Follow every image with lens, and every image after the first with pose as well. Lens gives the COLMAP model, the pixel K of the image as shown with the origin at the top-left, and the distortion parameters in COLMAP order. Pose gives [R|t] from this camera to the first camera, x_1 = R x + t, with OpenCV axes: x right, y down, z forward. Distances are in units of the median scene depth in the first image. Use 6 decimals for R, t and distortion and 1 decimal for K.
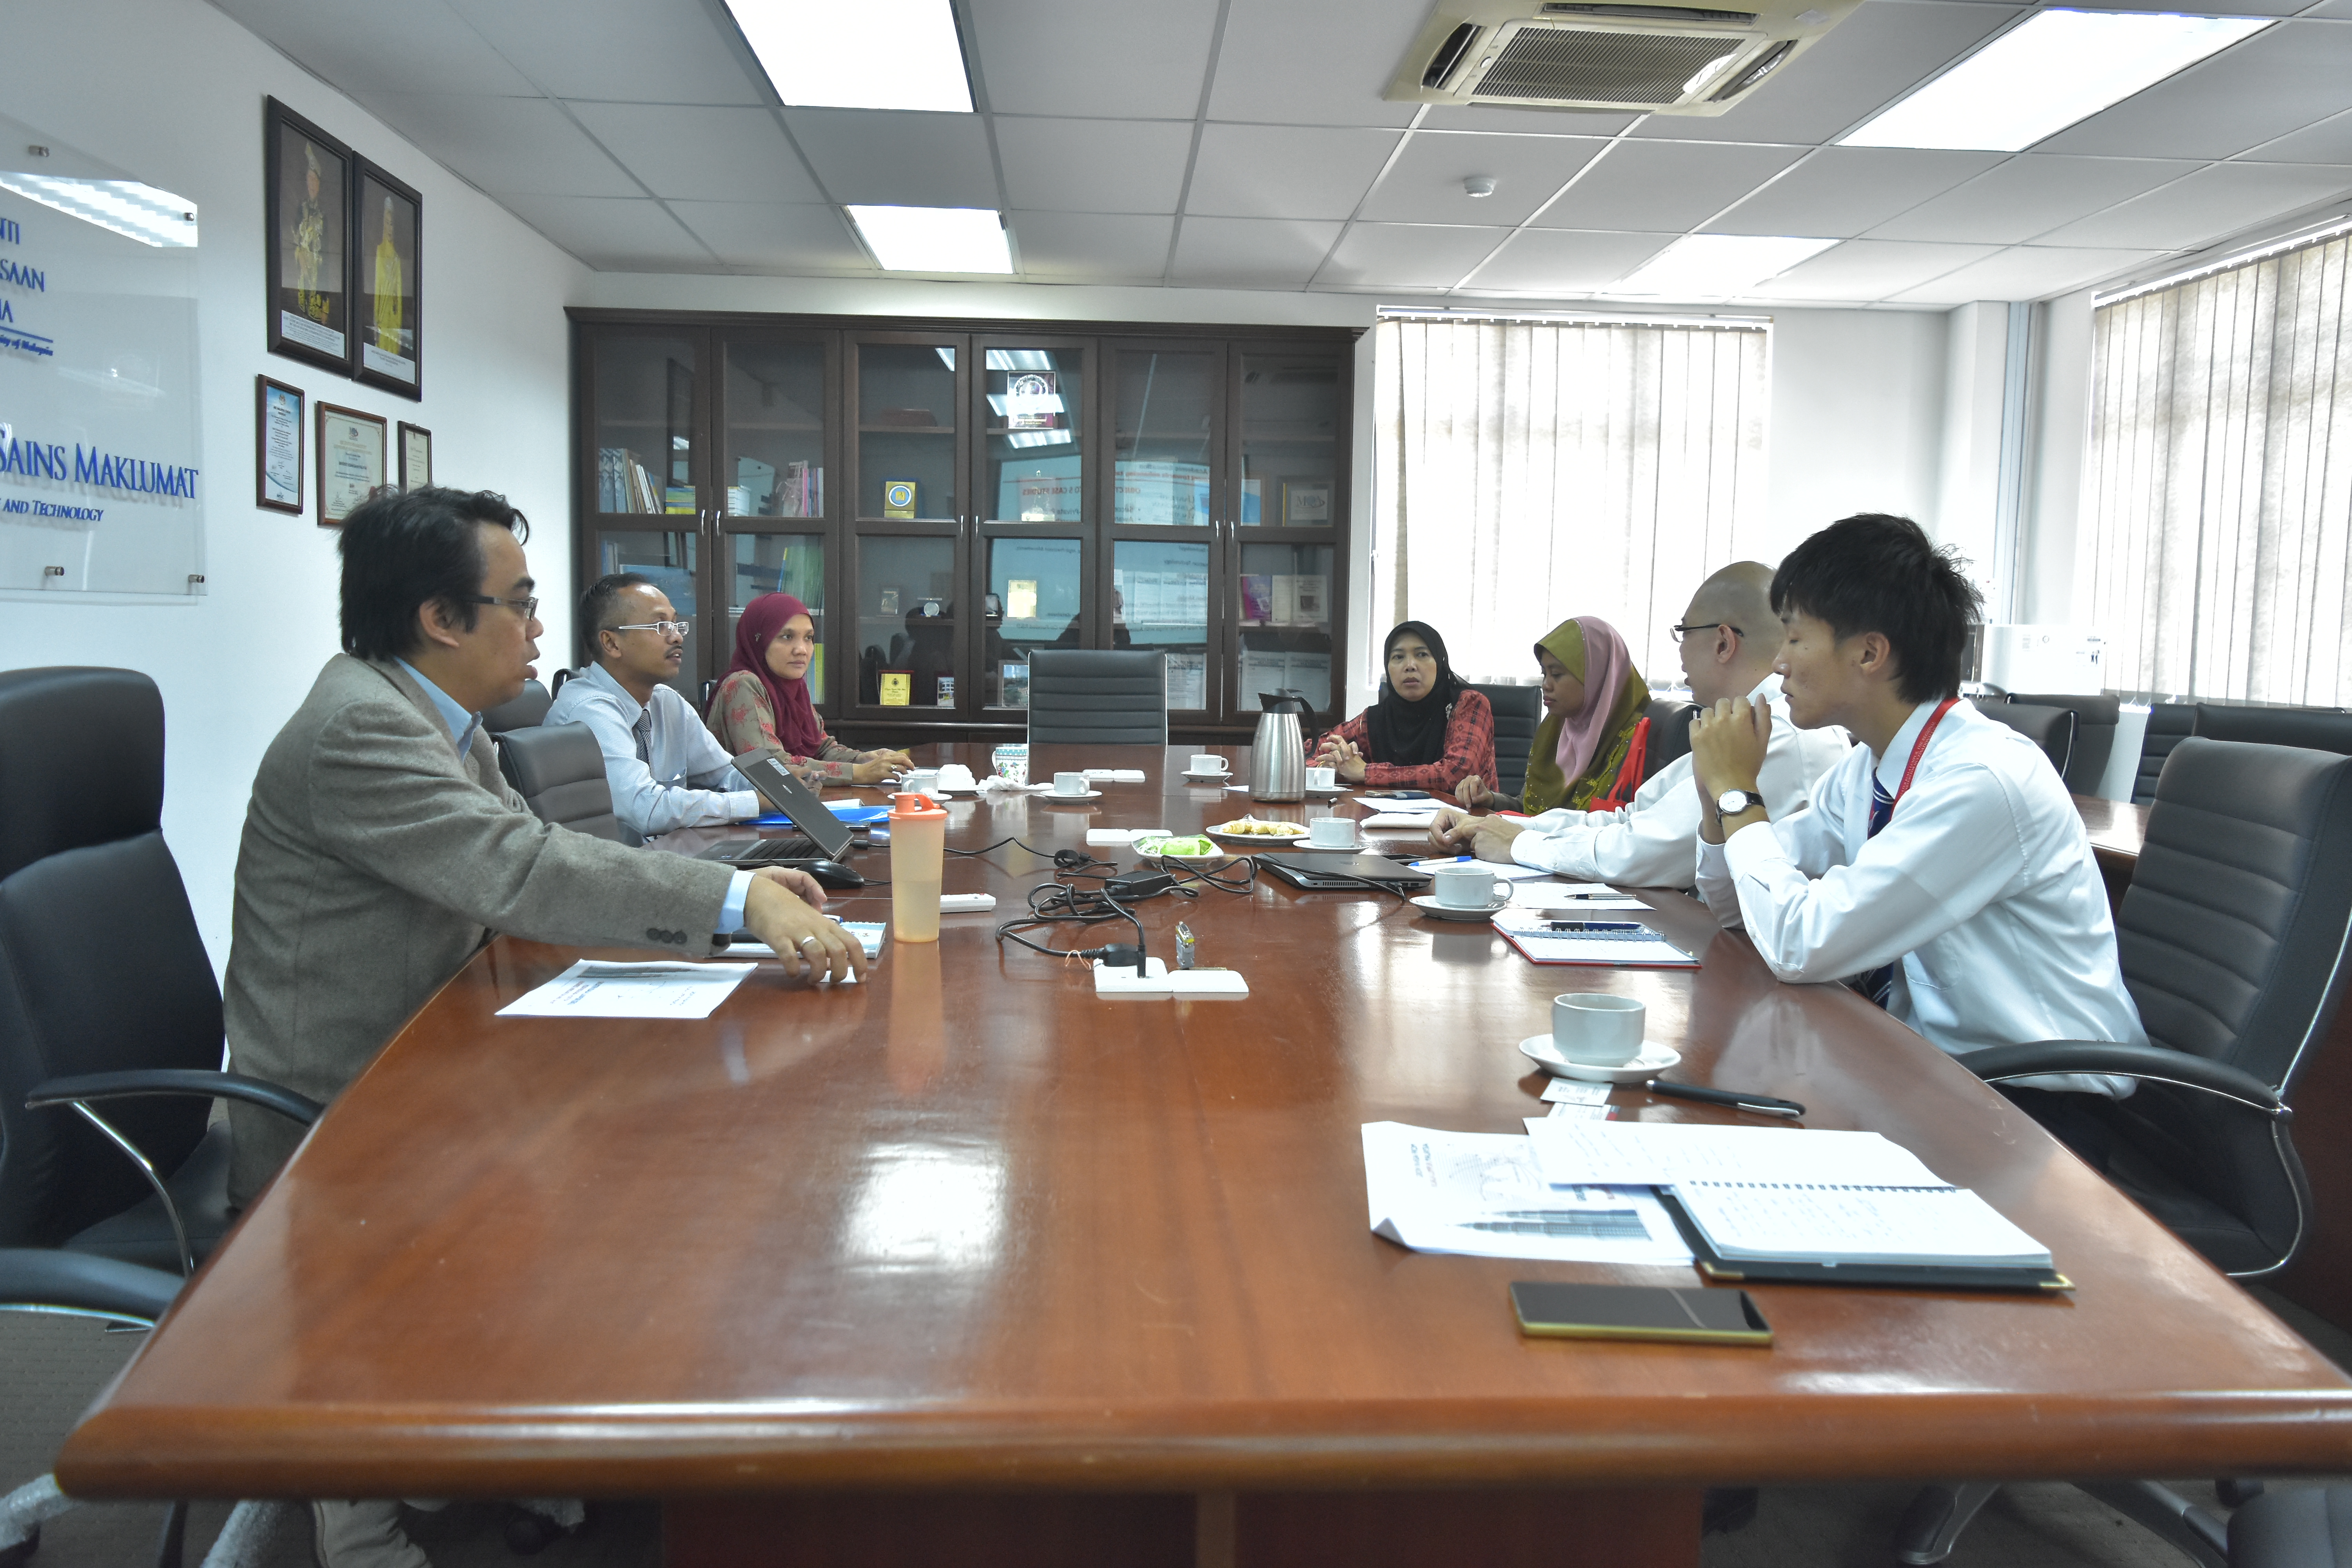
lens RADIAL K [[1828.4, 0, 1184.6], [0, 1828.4, 795.3], [0, 0, 1]] dist [-0.020355, 0.010131]
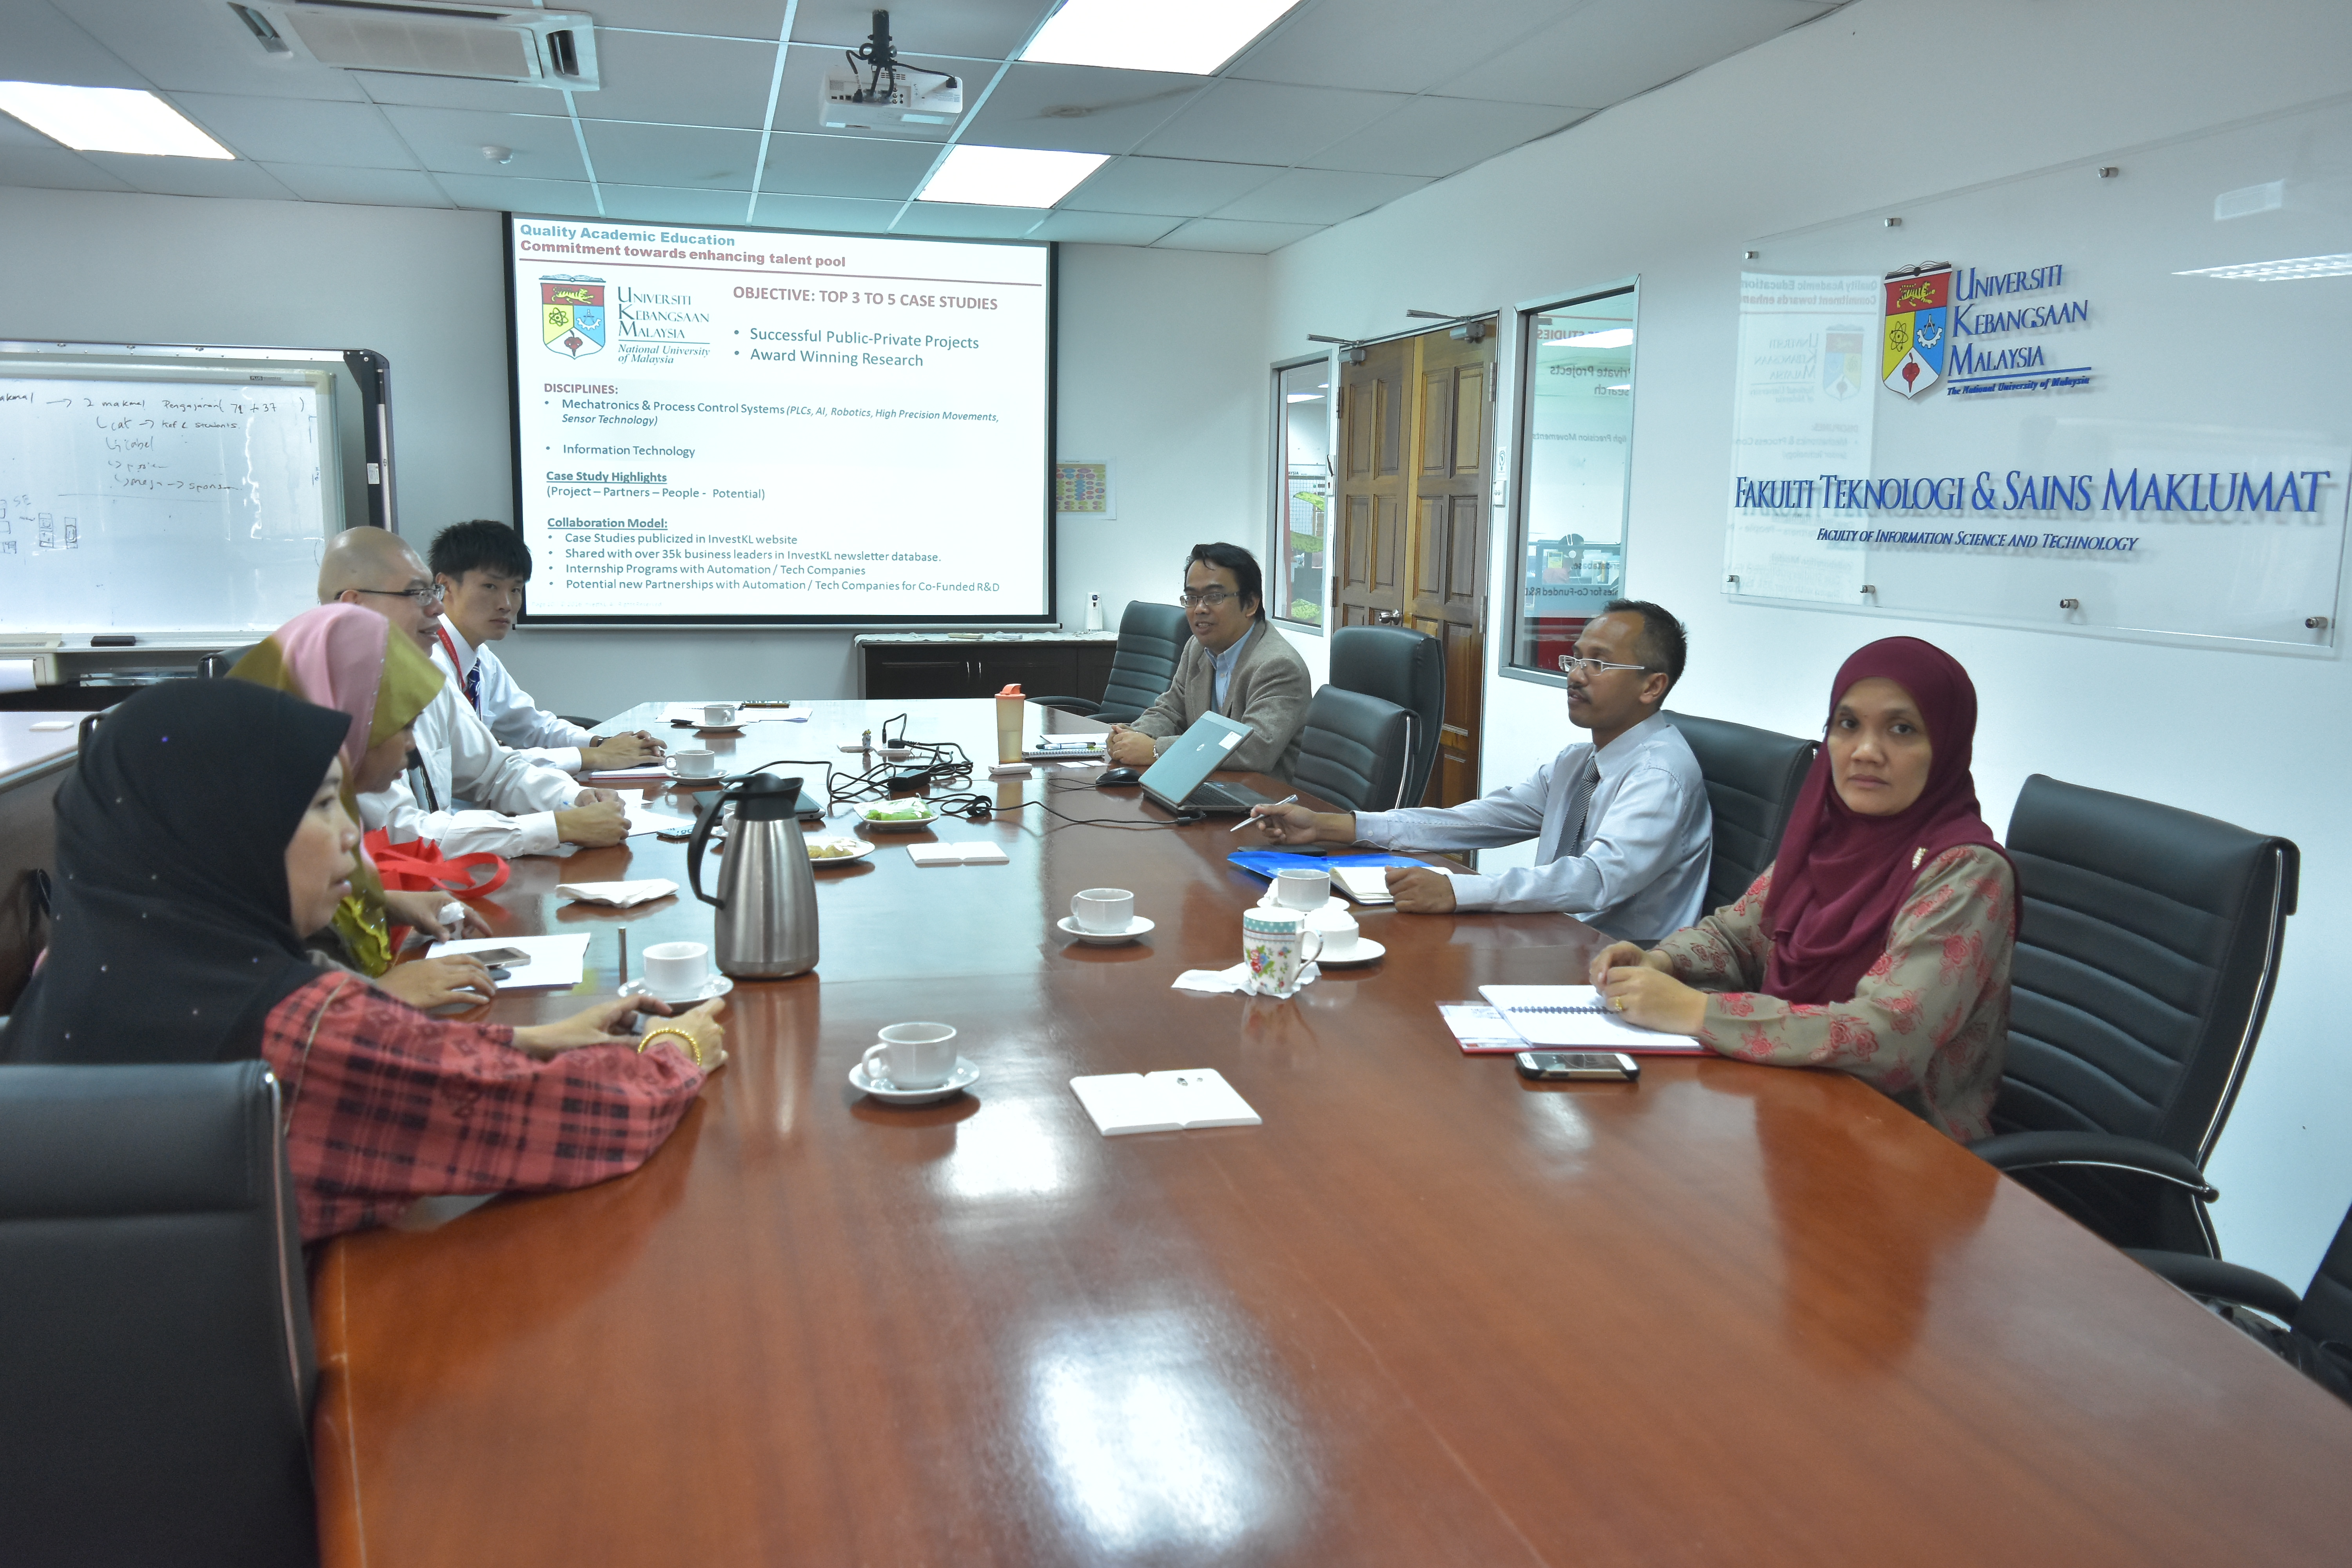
lens RADIAL K [[1828.4, 0, 1184.6], [0, 1828.4, 795.3], [0, 0, 1]] dist [-0.020355, 0.010131]
pose [[-0.976586, -0.004745, -0.215076, 0.036192], [-0.056887, 0.969866, 0.236905, -0.142824], [0.207471, 0.243593, -0.947427, 1.159781]]
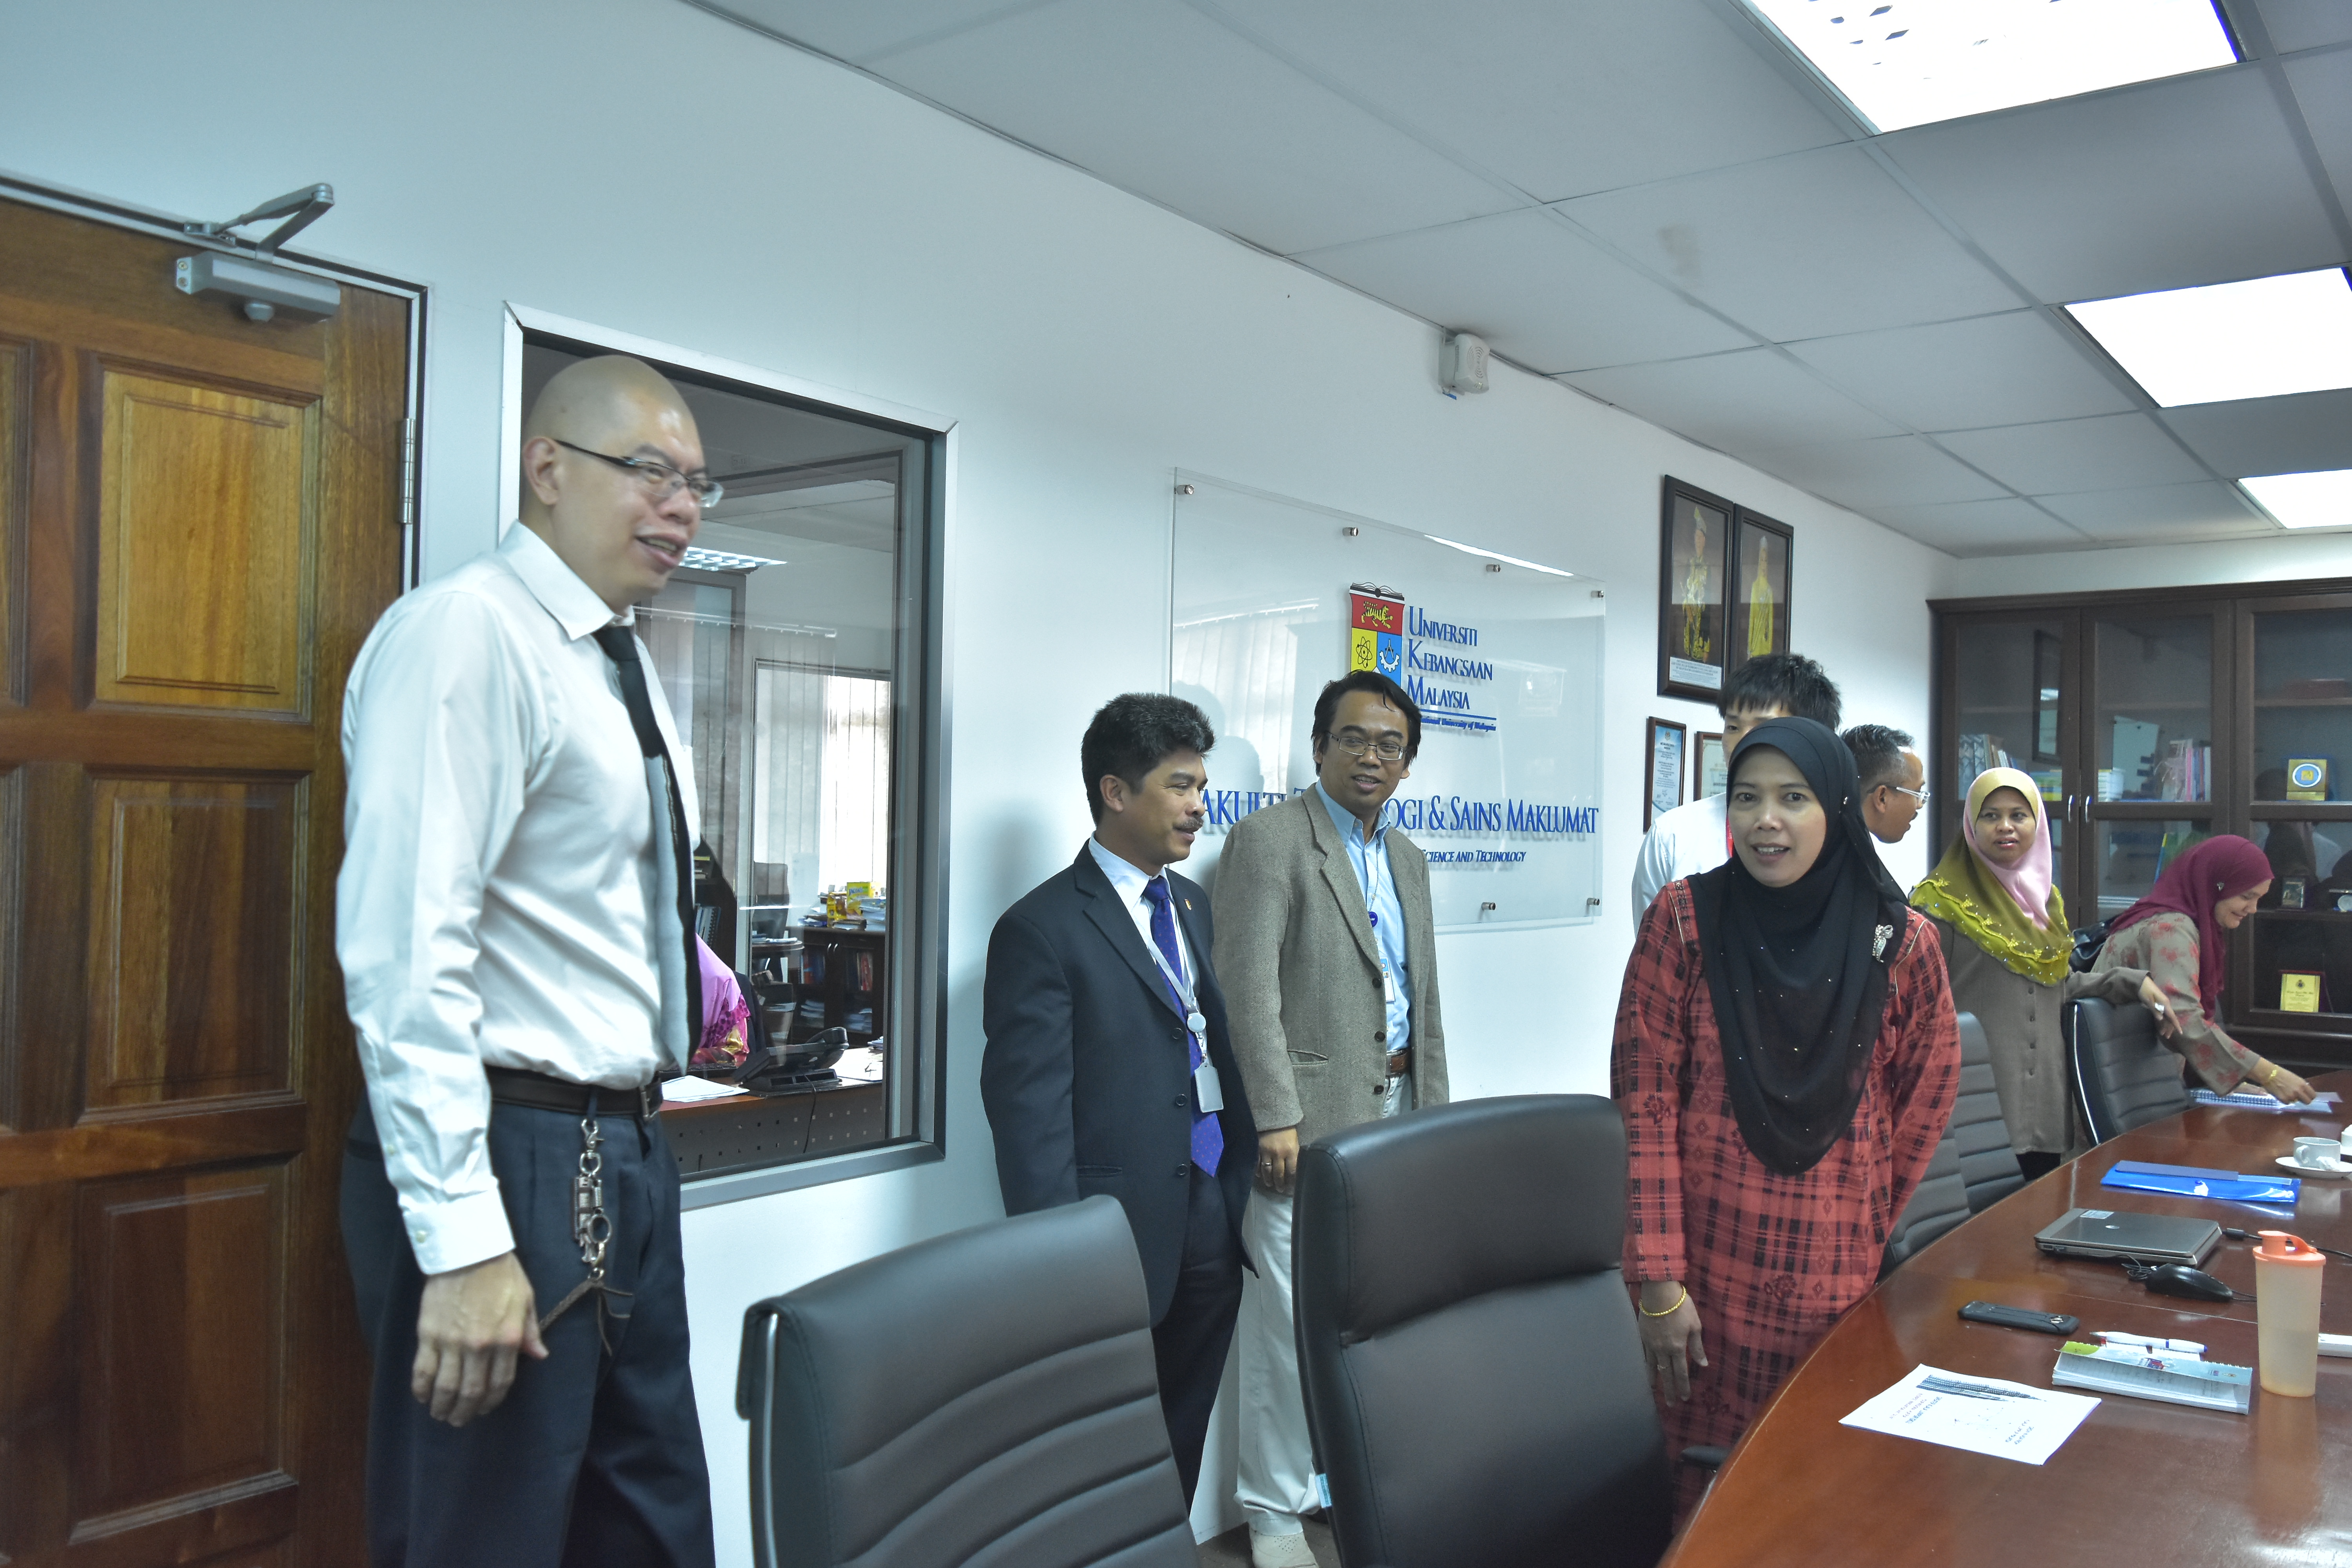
lens RADIAL K [[1878.0, 0, 1185.7], [0, 1878.0, 789.8], [0, 0, 1]] dist [-0.010646, 0.003349]
pose [[0.764366, -0.017685, -0.644539, 0.018296], [-0.063495, 0.992701, -0.102538, -0.037017], [0.641648, 0.119302, 0.757664, -0.052172]]
